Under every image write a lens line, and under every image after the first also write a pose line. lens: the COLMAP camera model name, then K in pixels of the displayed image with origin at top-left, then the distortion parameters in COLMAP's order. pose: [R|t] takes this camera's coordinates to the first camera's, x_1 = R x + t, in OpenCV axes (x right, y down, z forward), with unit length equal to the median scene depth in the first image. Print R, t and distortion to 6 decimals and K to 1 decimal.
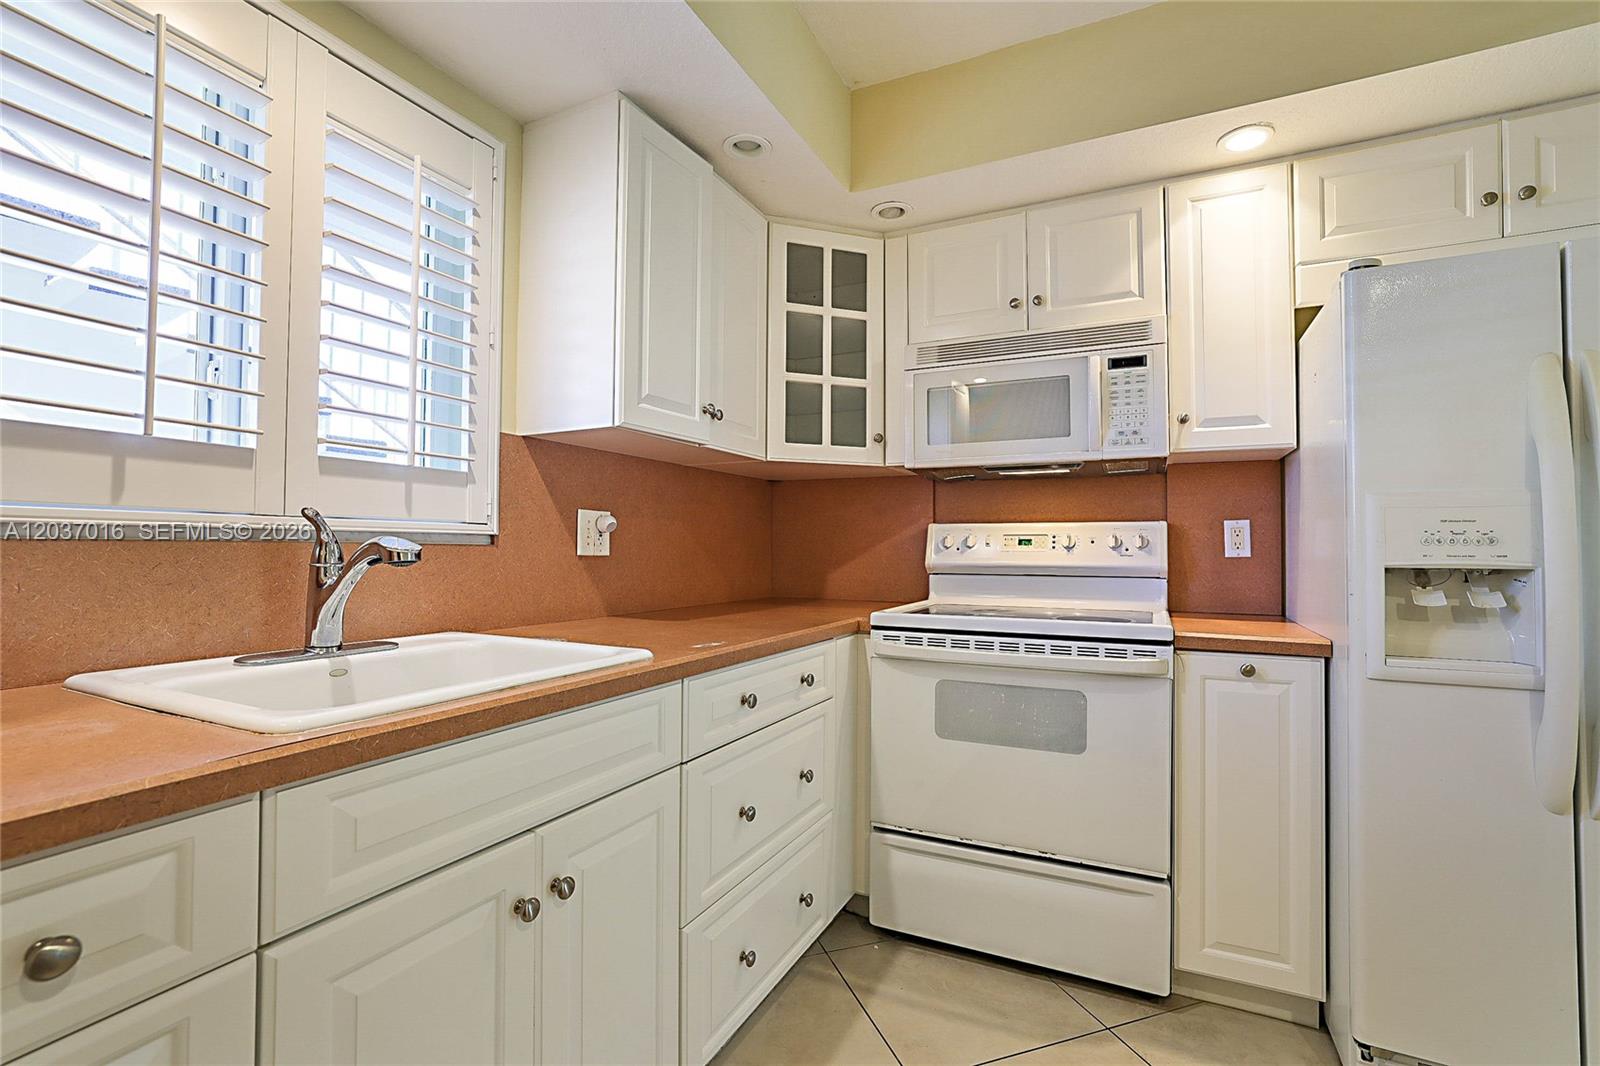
lens RADIAL K [[715.4, 0, 799.3], [0, 715.4, 529.0], [0, 0, 1]] dist [-0.024441, 0.000758]
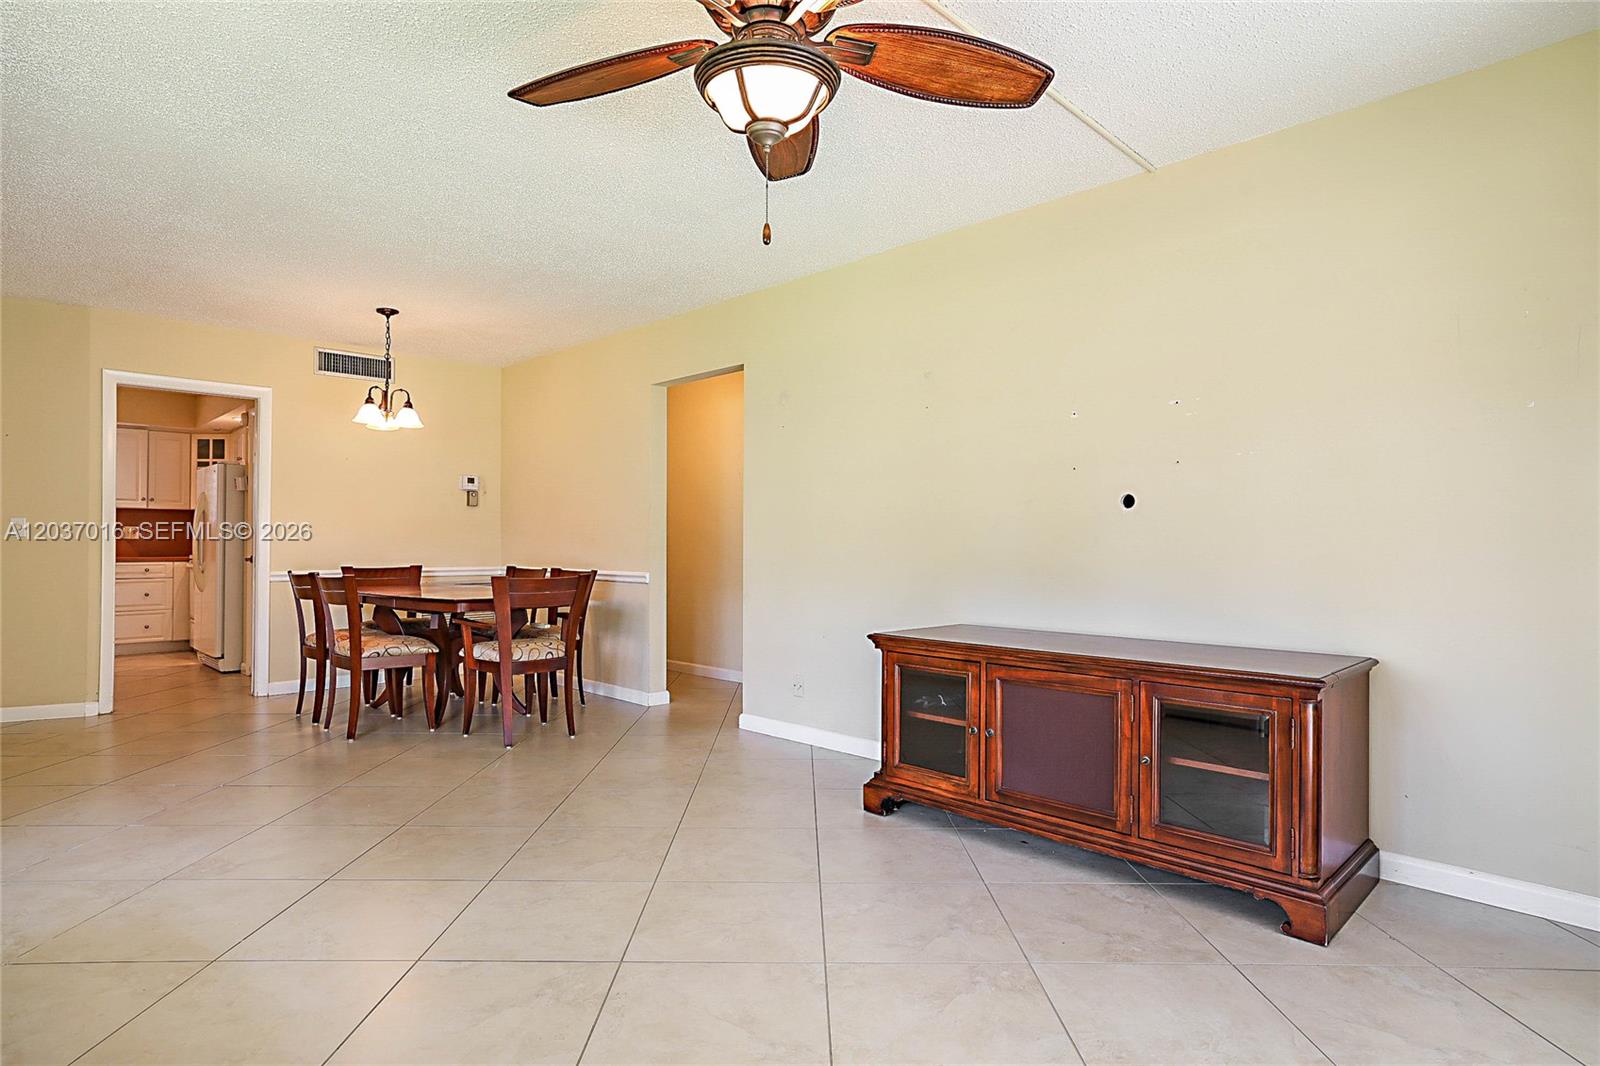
lens RADIAL K [[847.7, 0, 793.4], [0, 847.7, 535.0], [0, 0, 1]] dist [-0.008758, 0.001287]
pose [[0.946187, -0.007691, -0.323530, 4.210526], [0.011141, 0.999899, 0.008813, 0.016384], [0.323429, -0.011943, 0.946177, -1.921038]]
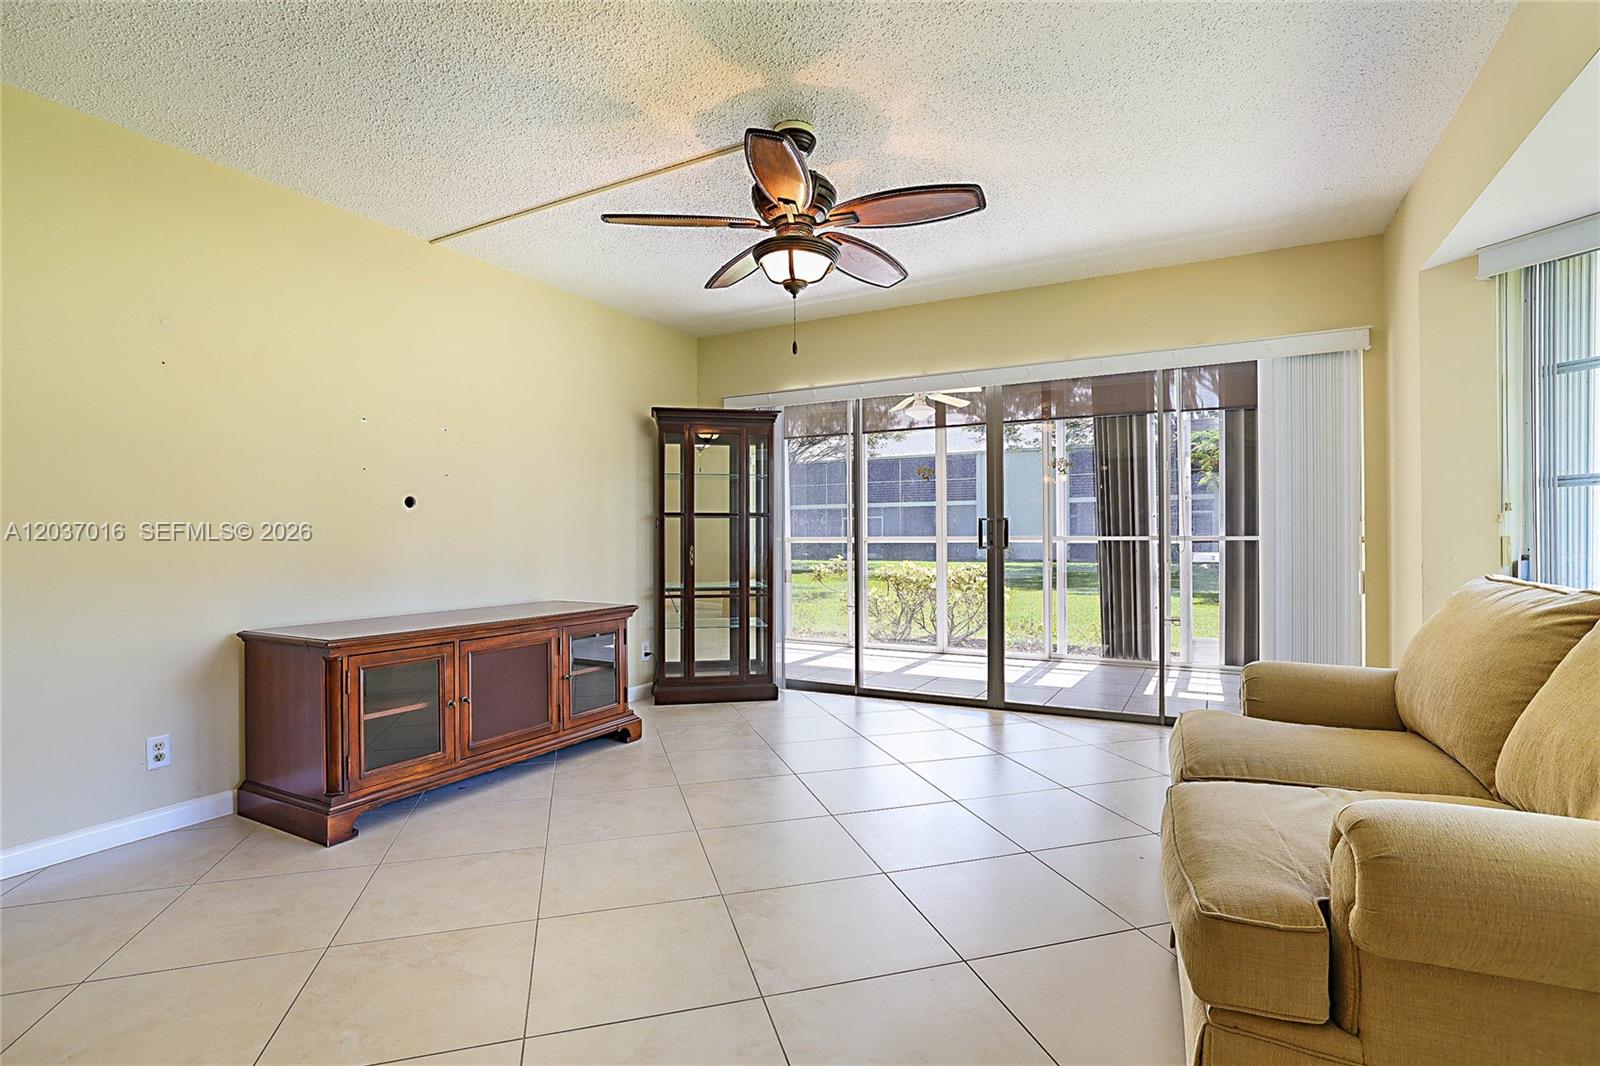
lens RADIAL K [[745.8, 0, 804.0], [0, 745.8, 535.5], [0, 0, 1]] dist [-0.047054, 0.024238]
pose [[0.048870, -0.007544, 0.998777, 2.621794], [-0.024186, 0.999669, 0.008734, 0.014320], [-0.998512, -0.024584, 0.048671, -1.174344]]
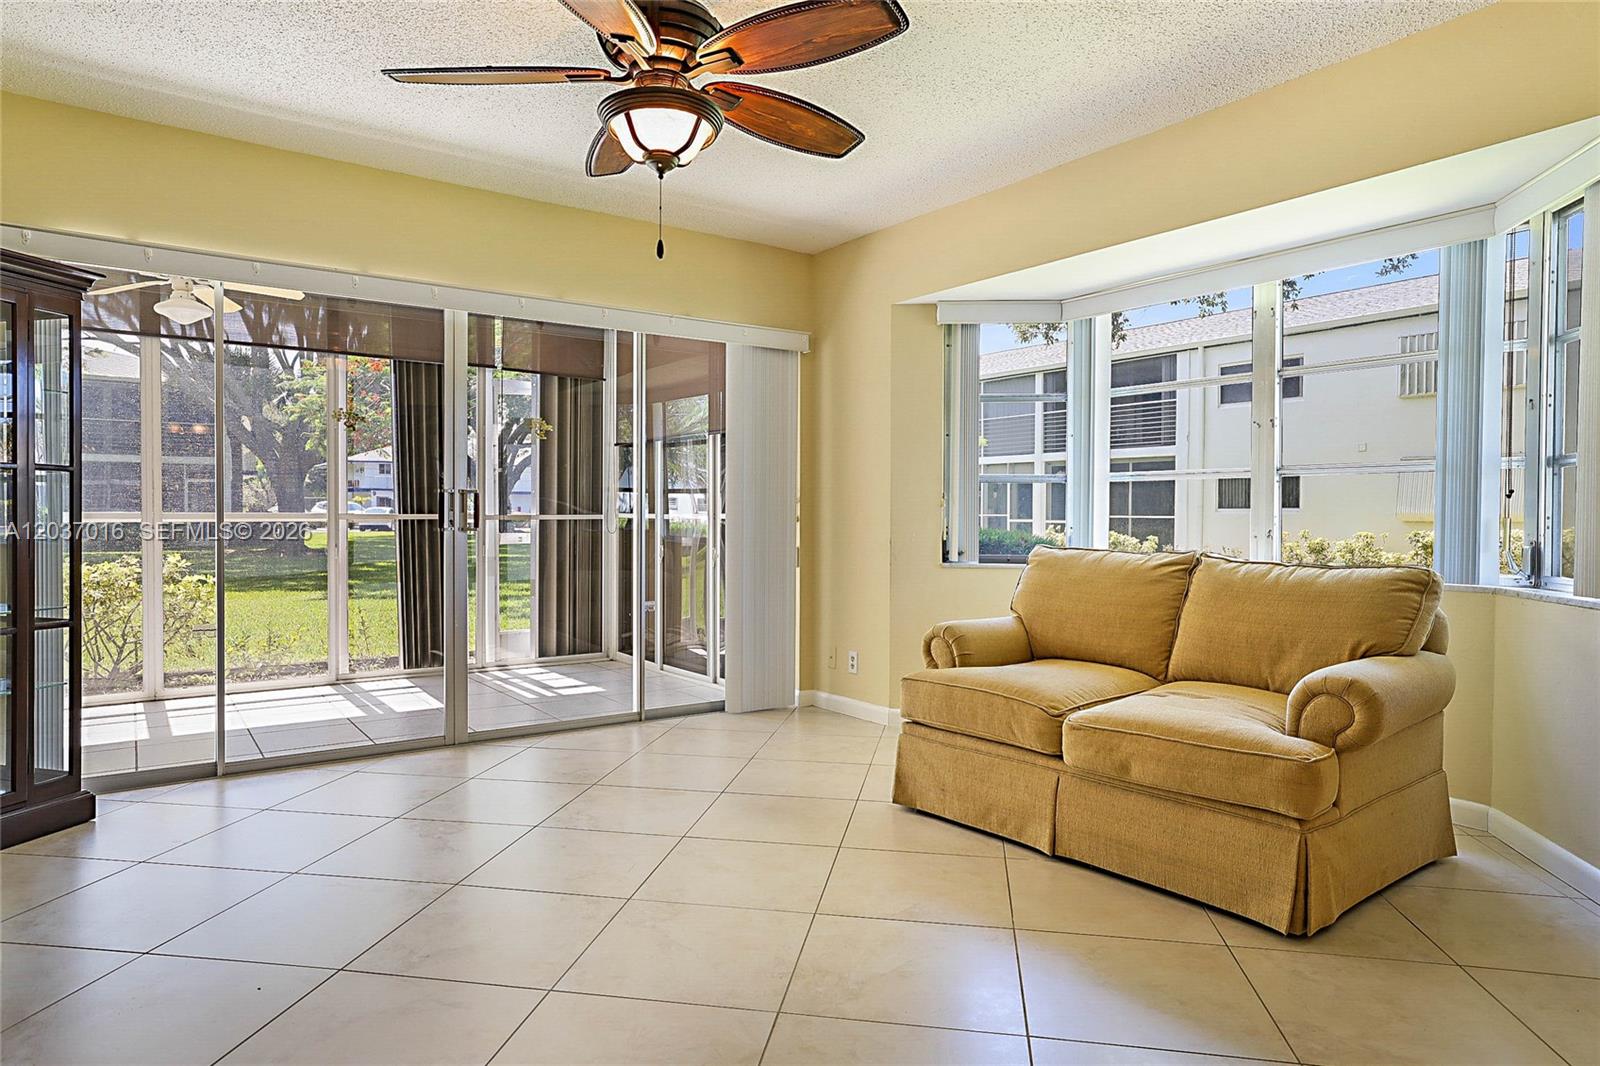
lens RADIAL K [[959.0, 0, 800.0], [0, 959.0, 533.0], [0, 0, 1]] dist [-0.006663, -0.000913]
pose [[-0.880588, -0.019591, 0.473478, 3.179884], [-0.023400, 0.999724, -0.002156, 0.053132], [-0.473305, -0.012978, -0.880803, -0.126793]]
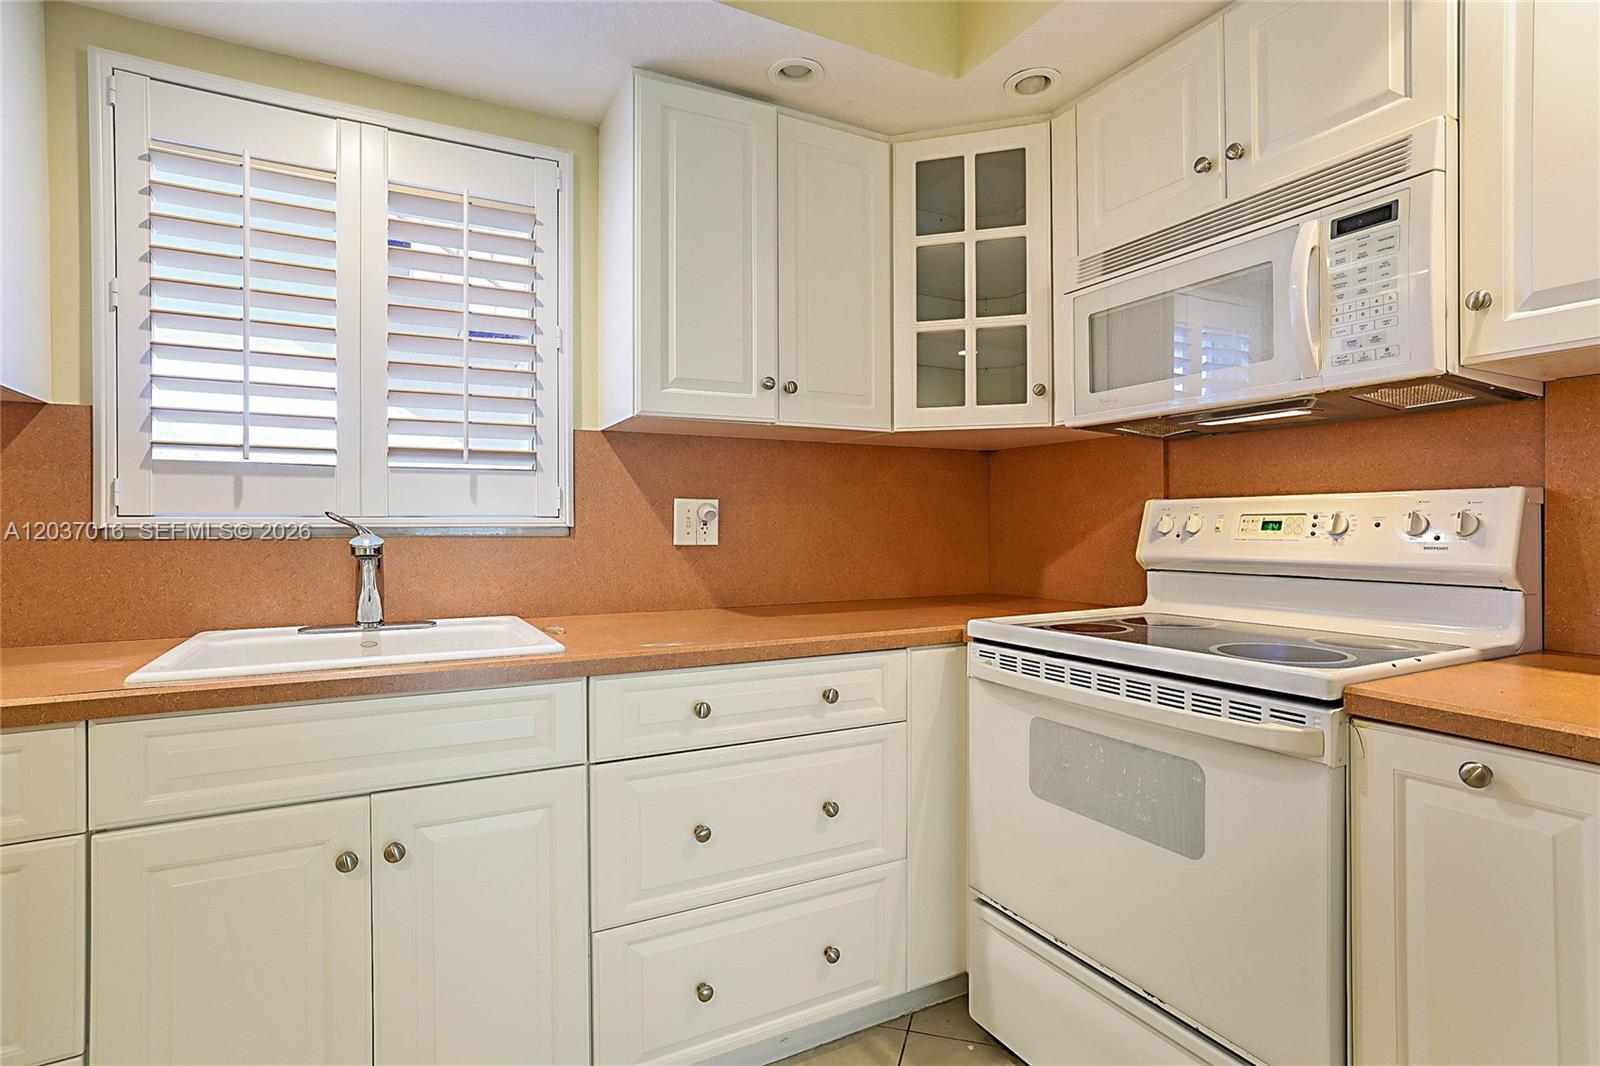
lens RADIAL K [[801.5, 0, 795.6], [0, 801.5, 526.8], [0, 0, 1]] dist [-0.028862, 0.022909]
pose [[0.813510, -0.008610, -0.581488, 0.458687], [0.024083, 0.999531, 0.018893, -0.005494], [0.581053, -0.029373, 0.813336, 0.188176]]
